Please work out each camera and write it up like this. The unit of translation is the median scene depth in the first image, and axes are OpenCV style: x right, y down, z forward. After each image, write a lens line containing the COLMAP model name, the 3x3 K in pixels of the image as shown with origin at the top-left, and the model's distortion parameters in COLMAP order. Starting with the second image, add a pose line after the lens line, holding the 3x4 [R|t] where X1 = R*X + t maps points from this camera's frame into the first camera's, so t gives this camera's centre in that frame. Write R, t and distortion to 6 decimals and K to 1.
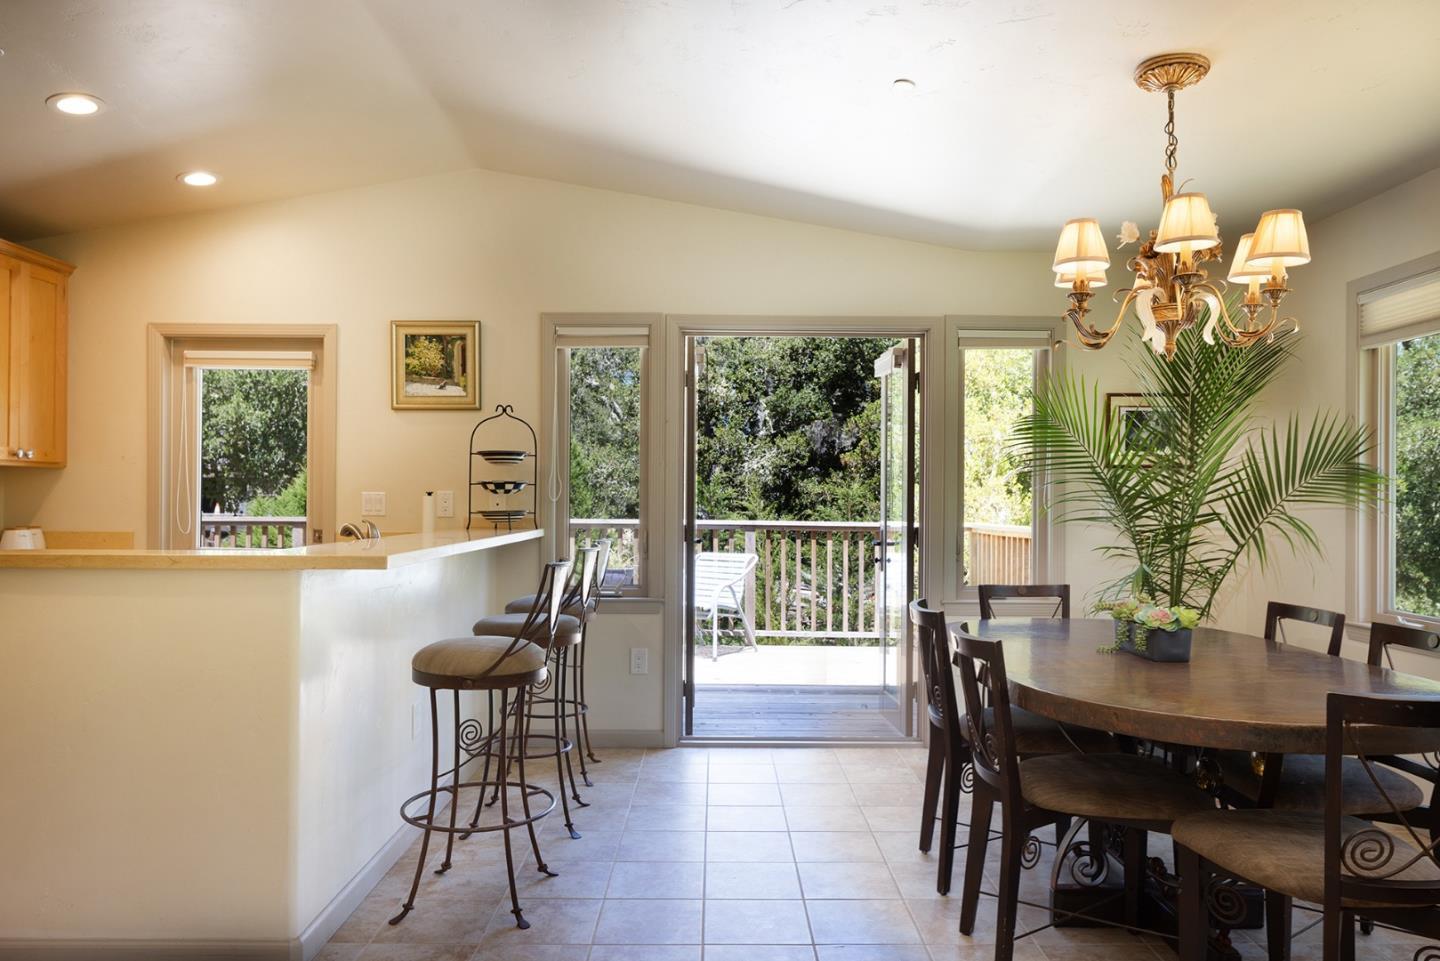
lens RADIAL K [[1048.4, 0, 700.9], [0, 1048.4, 512.2], [0, 0, 1]] dist [0.011586, 0.002105]
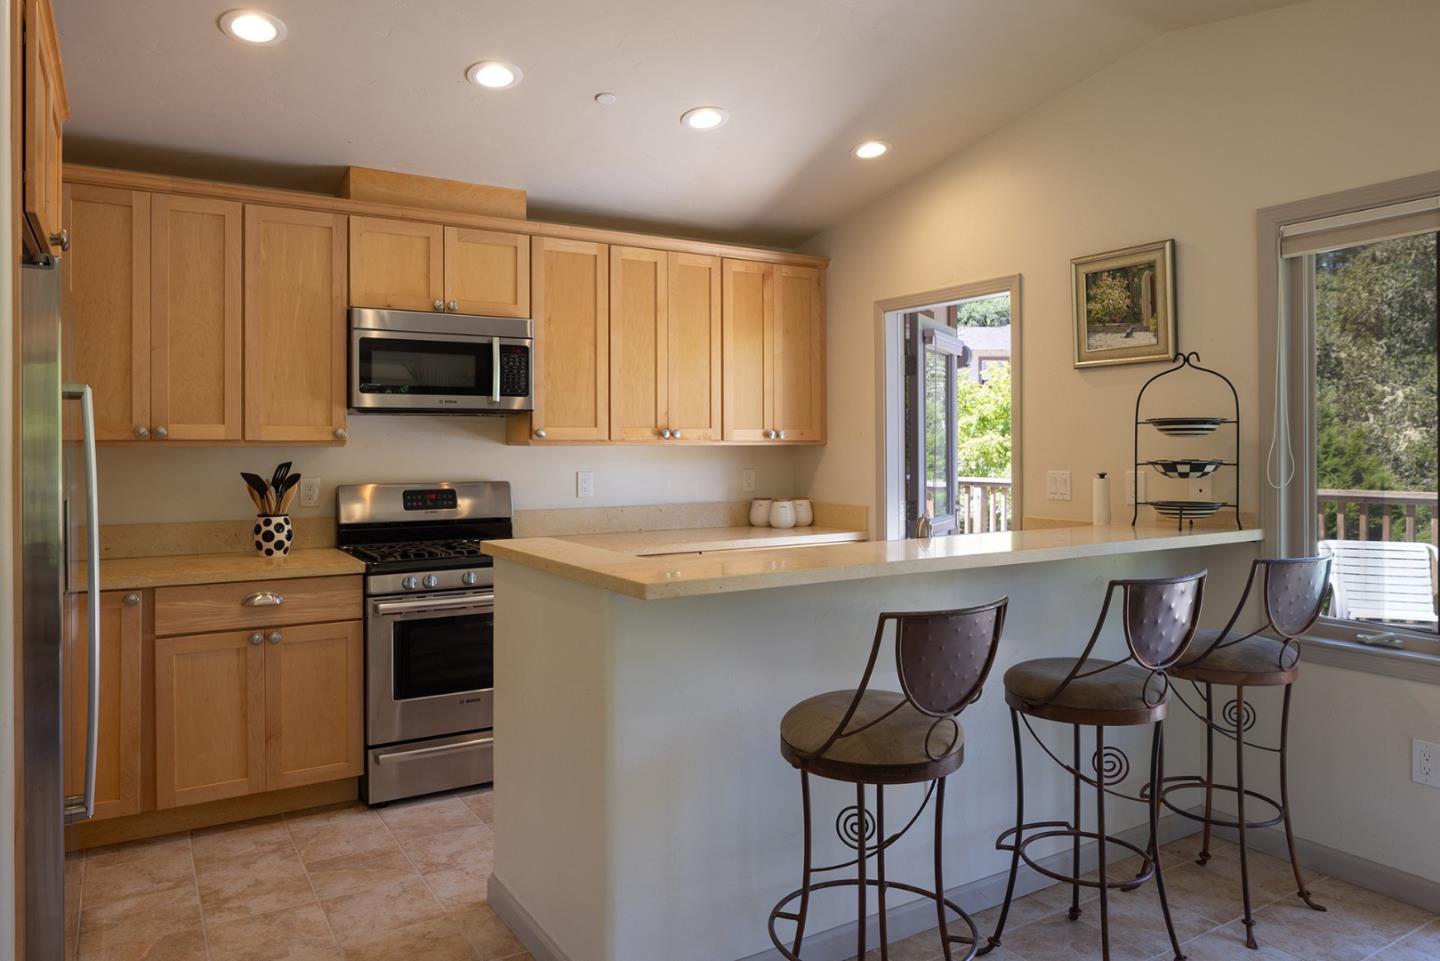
lens RADIAL K [[975.8, 0, 720.0], [0, 975.8, 456.1], [0, 0, 1]] dist [-0.002309, -0.002863]
pose [[0.533695, 0.001213, -0.845676, 0.193422], [-0.006792, 0.999973, -0.002852, -0.027377], [0.845650, 0.007266, 0.533689, 0.372530]]
